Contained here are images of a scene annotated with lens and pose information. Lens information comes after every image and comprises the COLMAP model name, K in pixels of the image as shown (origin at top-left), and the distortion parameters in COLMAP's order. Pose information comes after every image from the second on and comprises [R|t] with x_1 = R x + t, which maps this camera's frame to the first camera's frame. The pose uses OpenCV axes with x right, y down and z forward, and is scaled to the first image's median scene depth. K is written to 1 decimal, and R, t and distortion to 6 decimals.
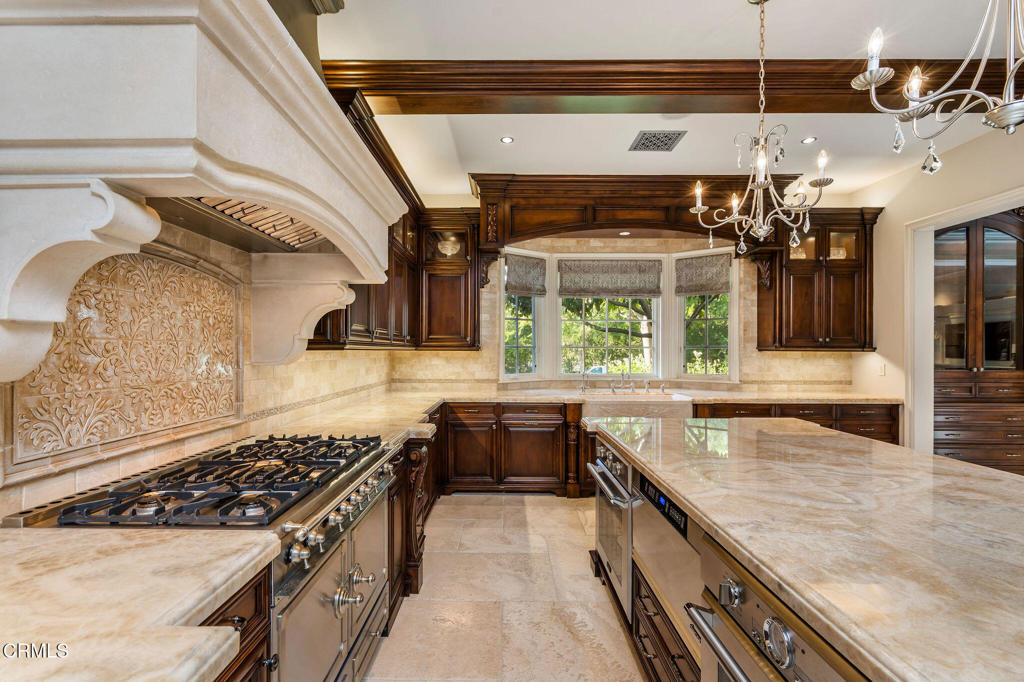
lens RADIAL K [[474.7, 0, 502.4], [0, 474.7, 352.3], [0, 0, 1]] dist [-0.003545, -0.000143]
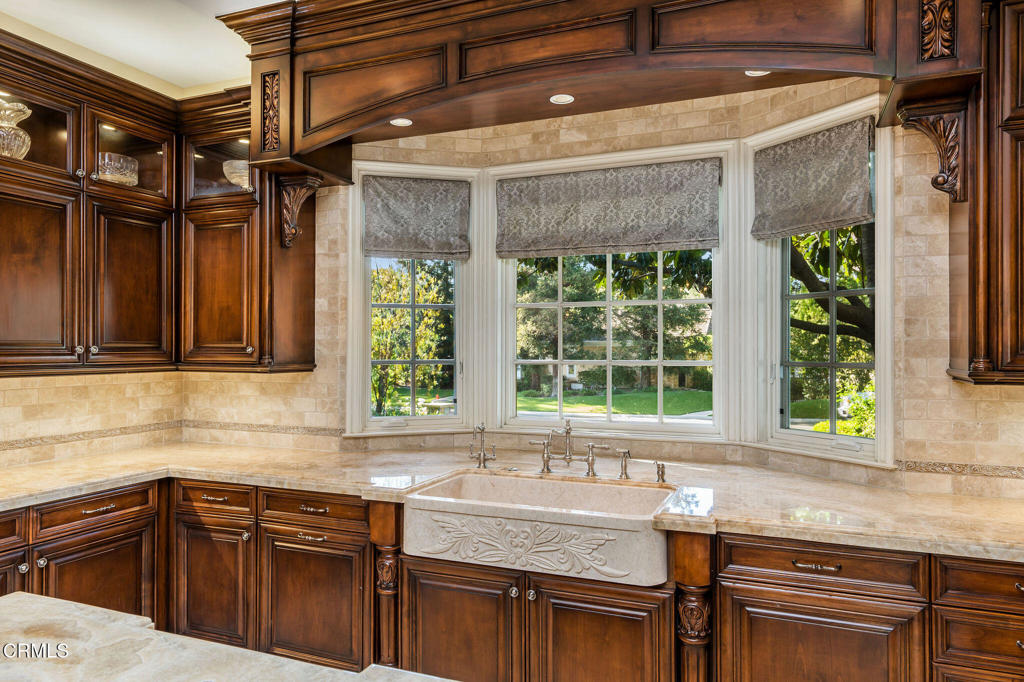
lens RADIAL K [[685.2, 0, 512.0], [0, 685.2, 341.0], [0, 0, 1]] dist [0.019781, 0.001421]
pose [[0.928287, -0.006730, -0.371804, 0.436891], [0.001024, 0.999879, -0.015542, -0.024371], [0.371864, 0.014046, 0.928181, 0.411669]]
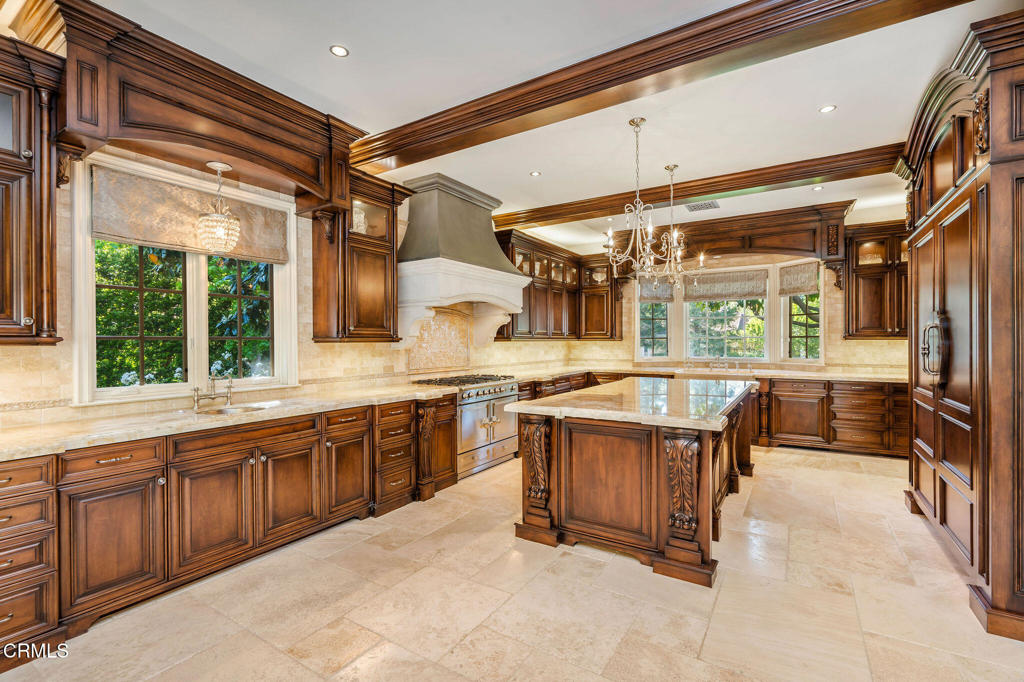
lens RADIAL K [[460.0, 0, 508.6], [0, 460.0, 340.1], [0, 0, 1]] dist [0.000767, 0.000297]
pose [[0.847543, -0.007330, -0.530677, 0.449712], [0.004646, 0.999969, -0.006391, 0.001908], [0.530707, 0.002951, 0.847550, -0.477041]]
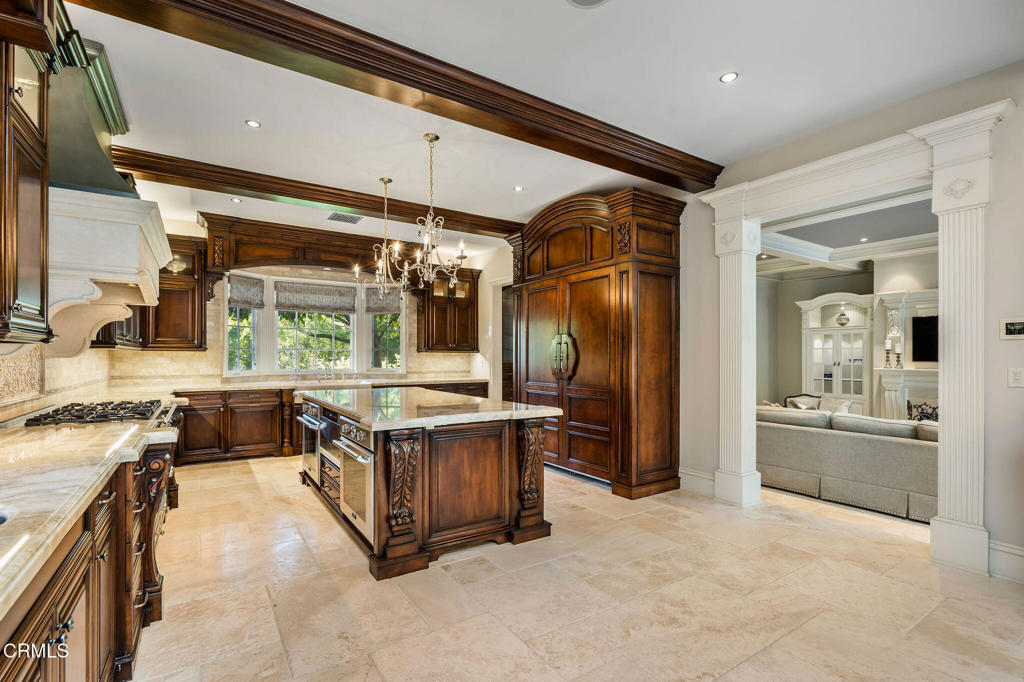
lens RADIAL K [[472.5, 0, 510.1], [0, 472.5, 355.4], [0, 0, 1]] dist [-0.003168, -0.000031]
pose [[0.830881, 0.000016, 0.556450, -0.072272], [0.002121, 0.999993, -0.003196, 0.013041], [-0.556446, 0.003836, 0.830875, -0.466987]]
